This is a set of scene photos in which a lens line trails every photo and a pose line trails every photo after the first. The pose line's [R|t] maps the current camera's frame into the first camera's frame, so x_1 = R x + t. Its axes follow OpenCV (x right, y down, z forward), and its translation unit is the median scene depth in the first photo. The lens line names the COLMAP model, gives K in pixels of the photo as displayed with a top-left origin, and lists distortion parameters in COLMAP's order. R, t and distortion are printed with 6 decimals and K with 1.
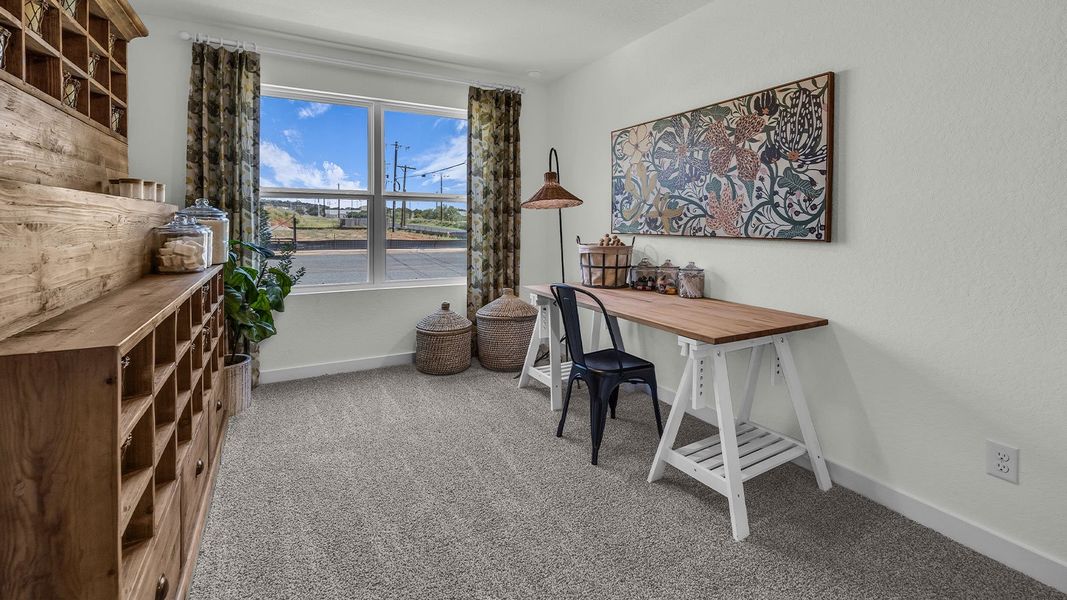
lens RADIAL K [[456.4, 0, 524.8], [0, 456.4, 229.5], [0, 0, 1]] dist [-0.001222, 0.001047]
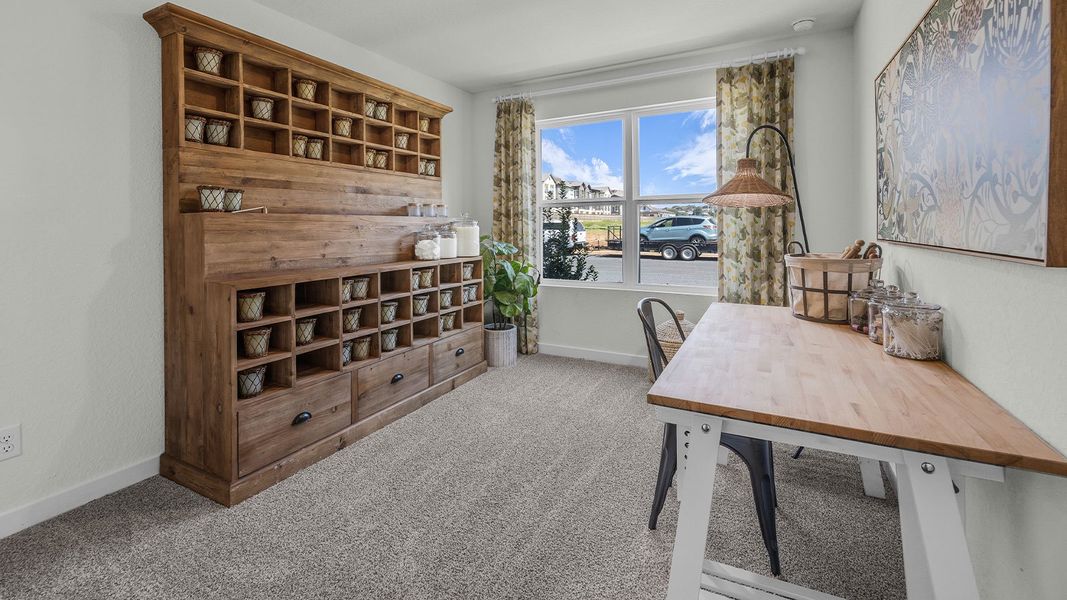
lens RADIAL K [[456.4, 0, 524.8], [0, 456.4, 229.5], [0, 0, 1]] dist [-0.001222, 0.001047]
pose [[0.548870, -0.006450, -0.835883, 0.491582], [0.000534, 0.999973, -0.007365, -0.000964], [0.835907, 0.003596, 0.548859, 0.262255]]
